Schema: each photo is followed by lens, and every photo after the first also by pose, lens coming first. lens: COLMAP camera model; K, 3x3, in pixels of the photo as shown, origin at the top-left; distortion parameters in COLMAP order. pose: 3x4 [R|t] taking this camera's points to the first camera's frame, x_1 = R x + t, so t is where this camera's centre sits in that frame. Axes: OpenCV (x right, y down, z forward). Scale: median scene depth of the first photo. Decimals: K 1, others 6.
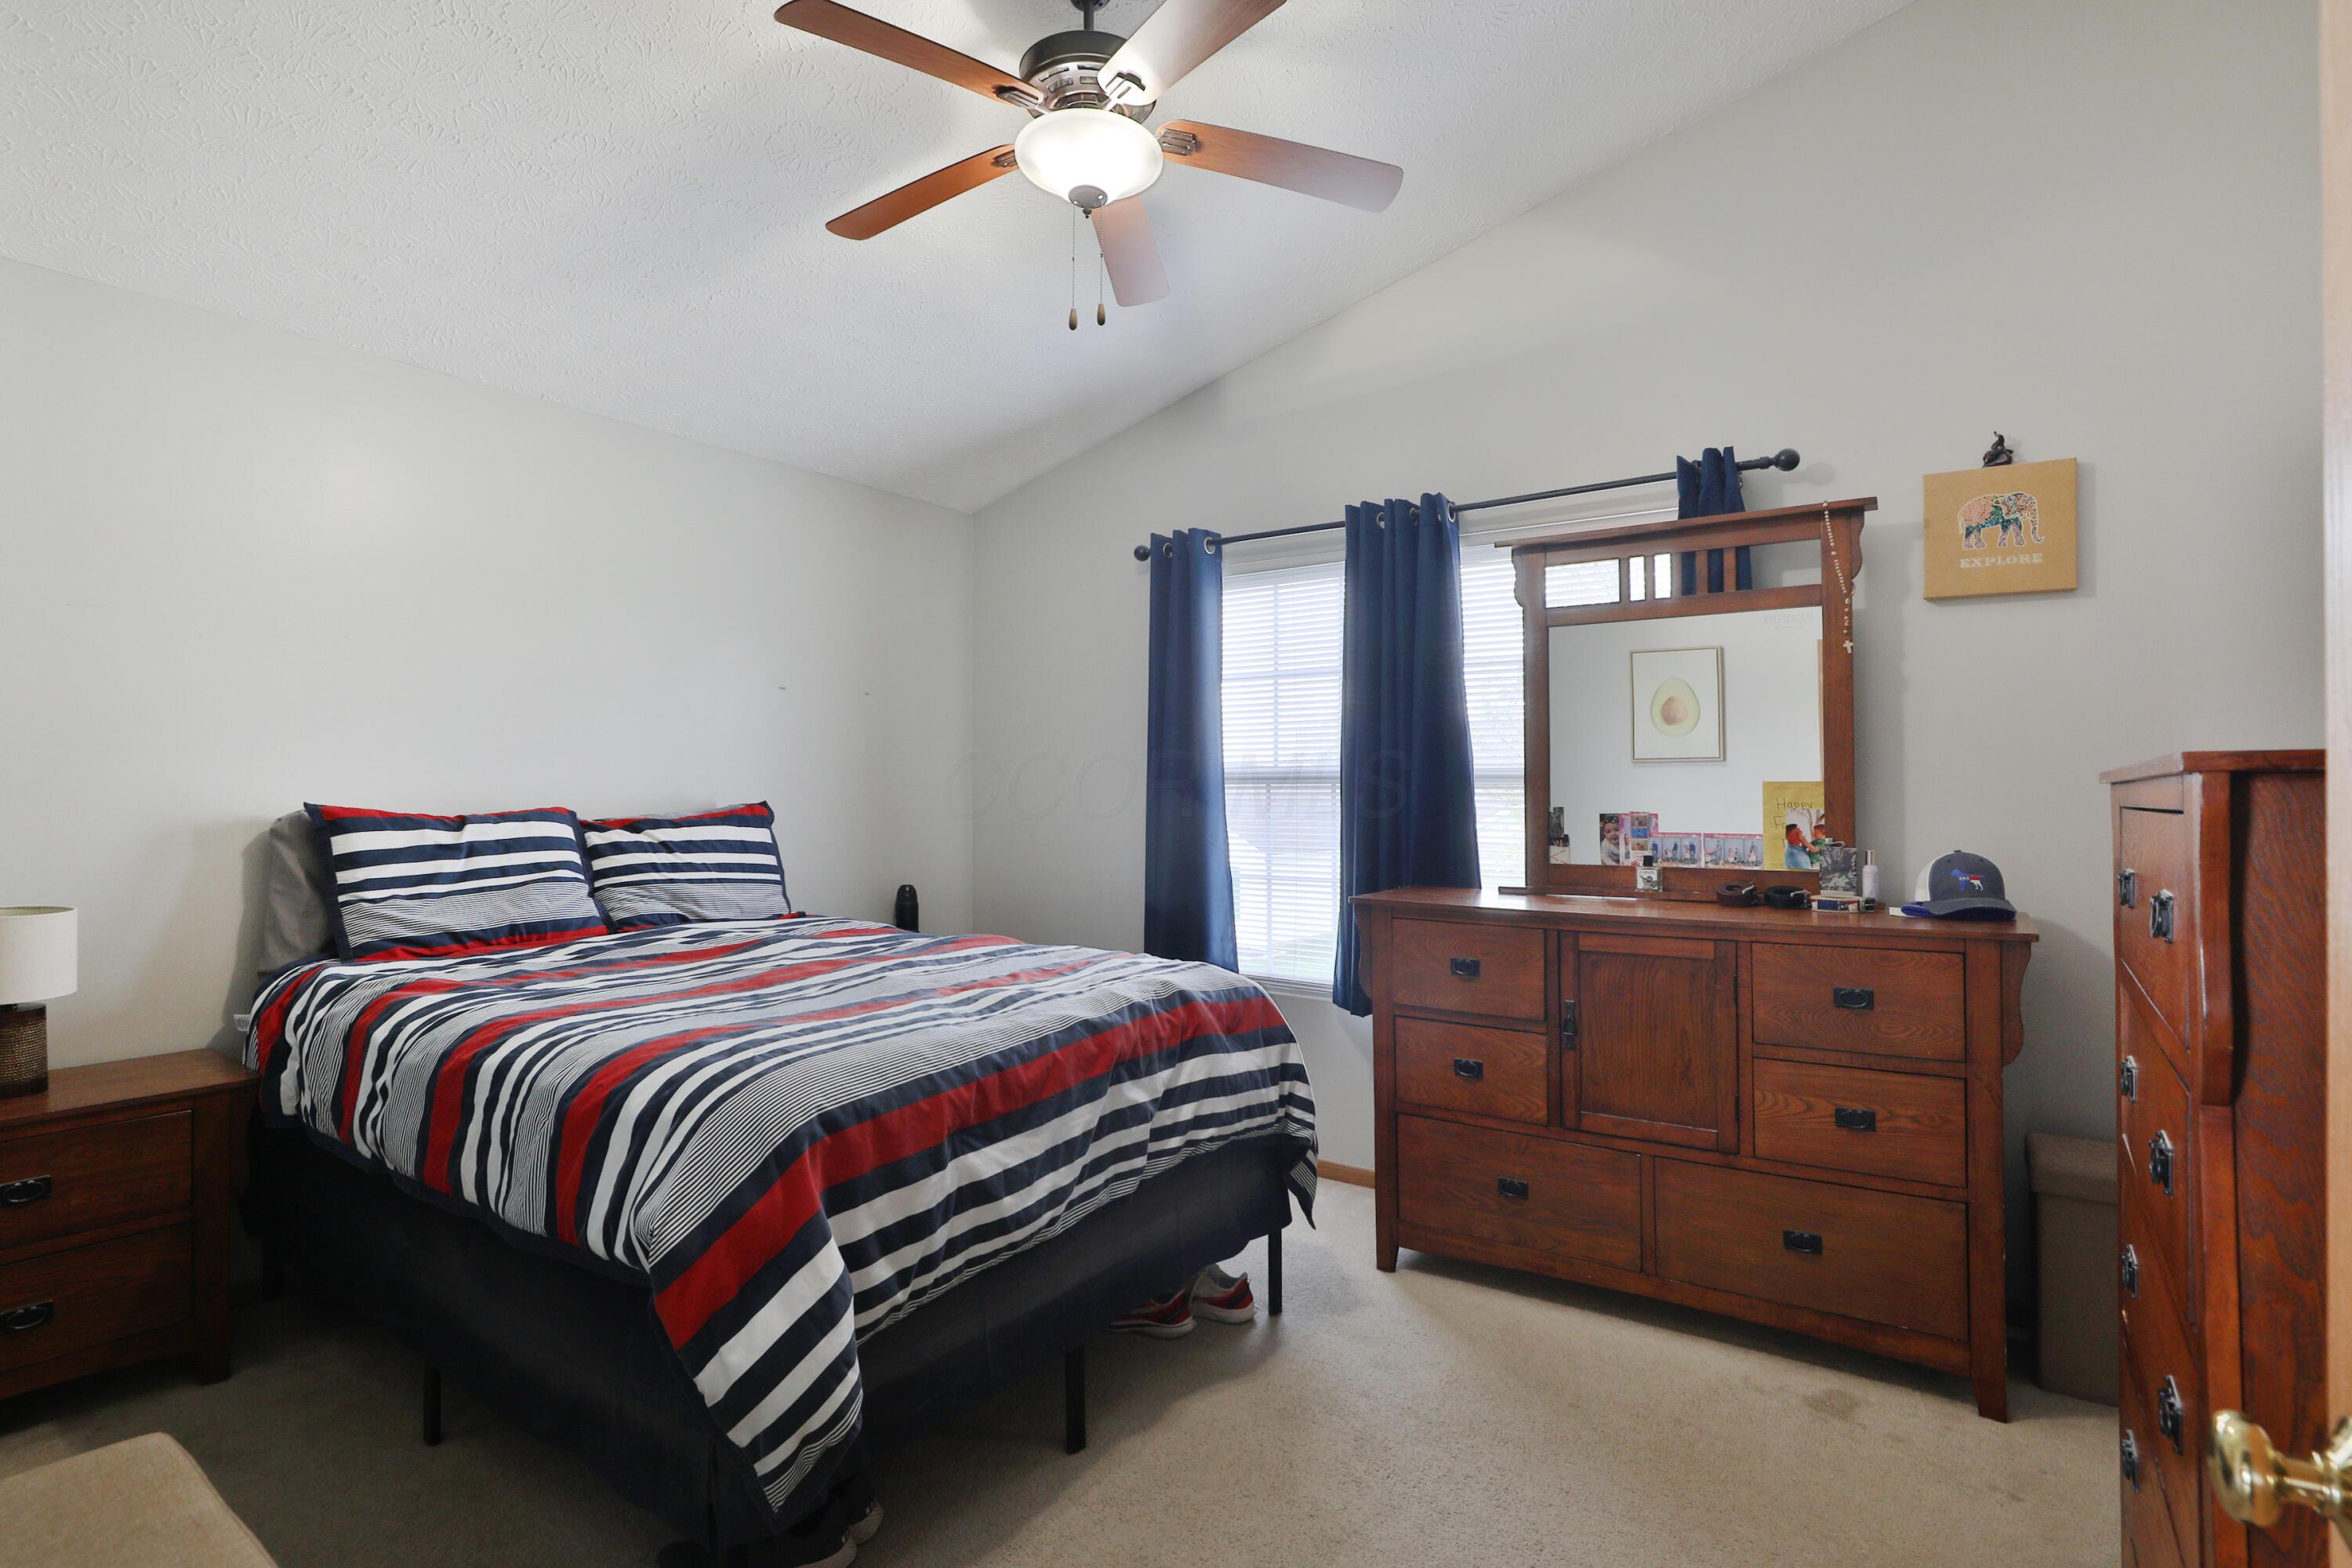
lens RADIAL K [[1145.9, 0, 1217.7], [0, 1145.9, 784.8], [0, 0, 1]] dist [-0.015452, 0.000992]
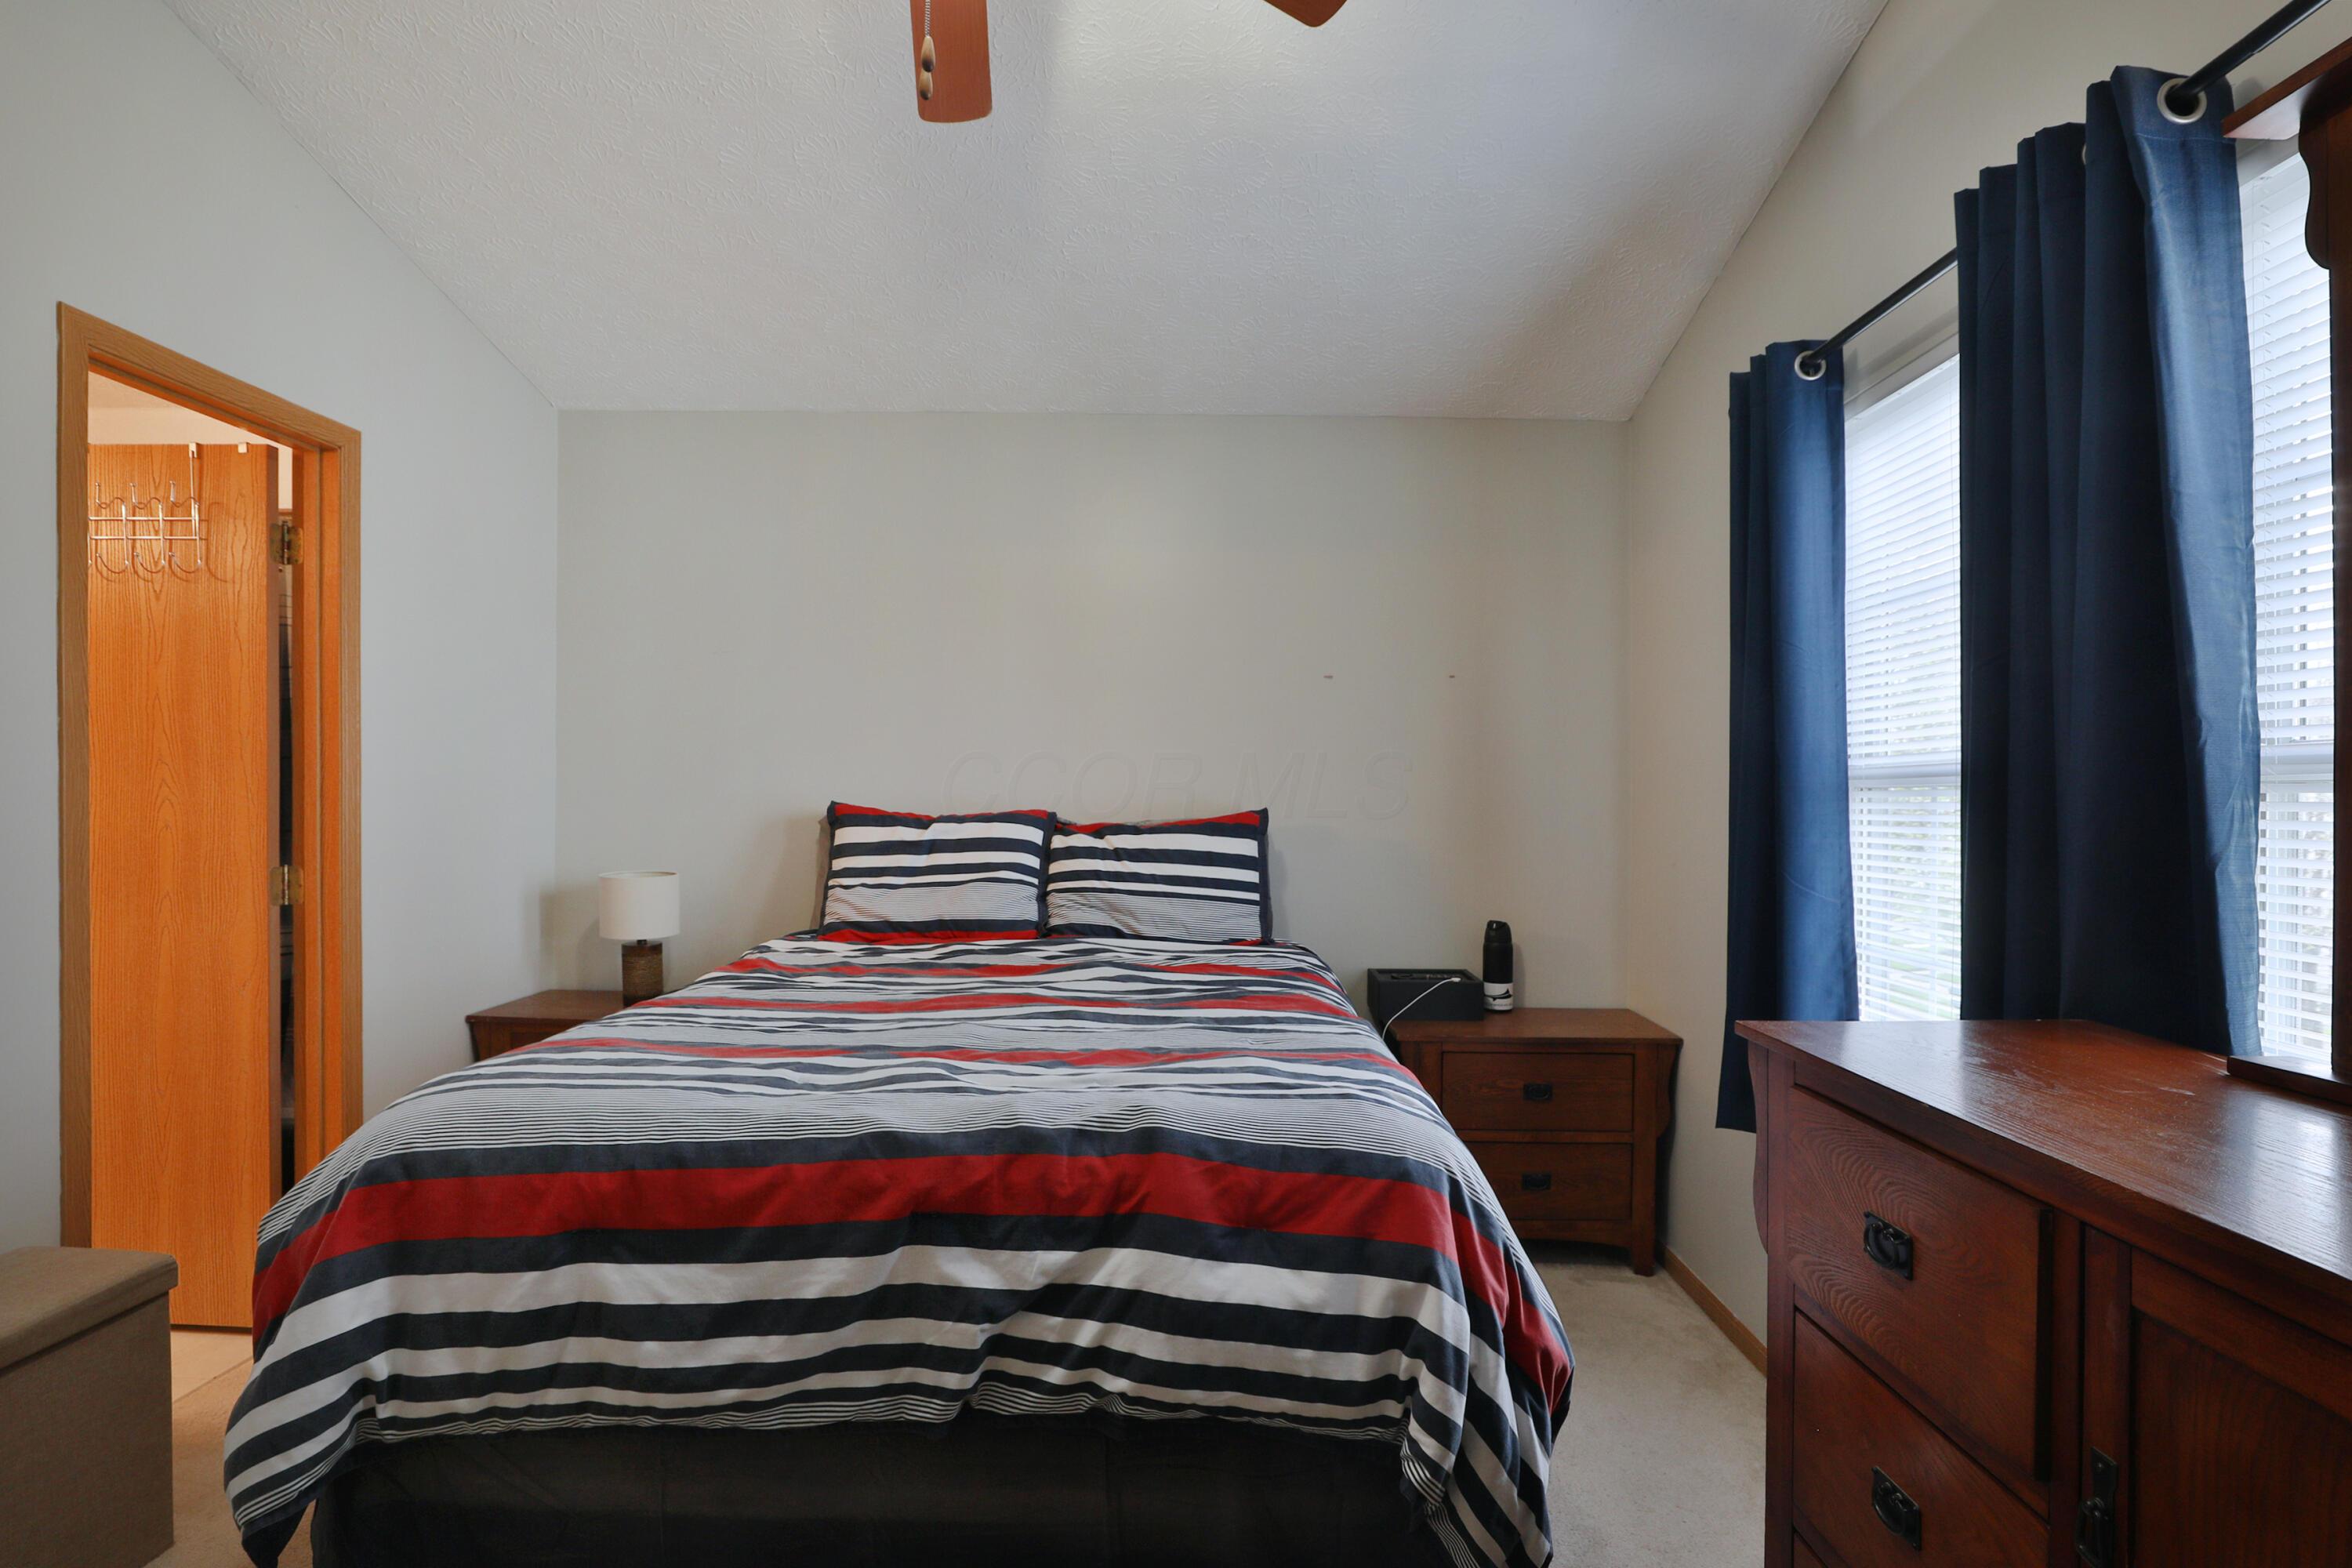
lens RADIAL K [[1199.0, 0, 1181.2], [0, 1199.0, 796.1], [0, 0, 1]] dist [-0.020609, 0.000035]
pose [[0.553329, 0.005921, -0.832942, 0.417709], [-0.008667, 0.999962, 0.001351, 0.005487], [0.832918, 0.006471, 0.553359, 0.567373]]
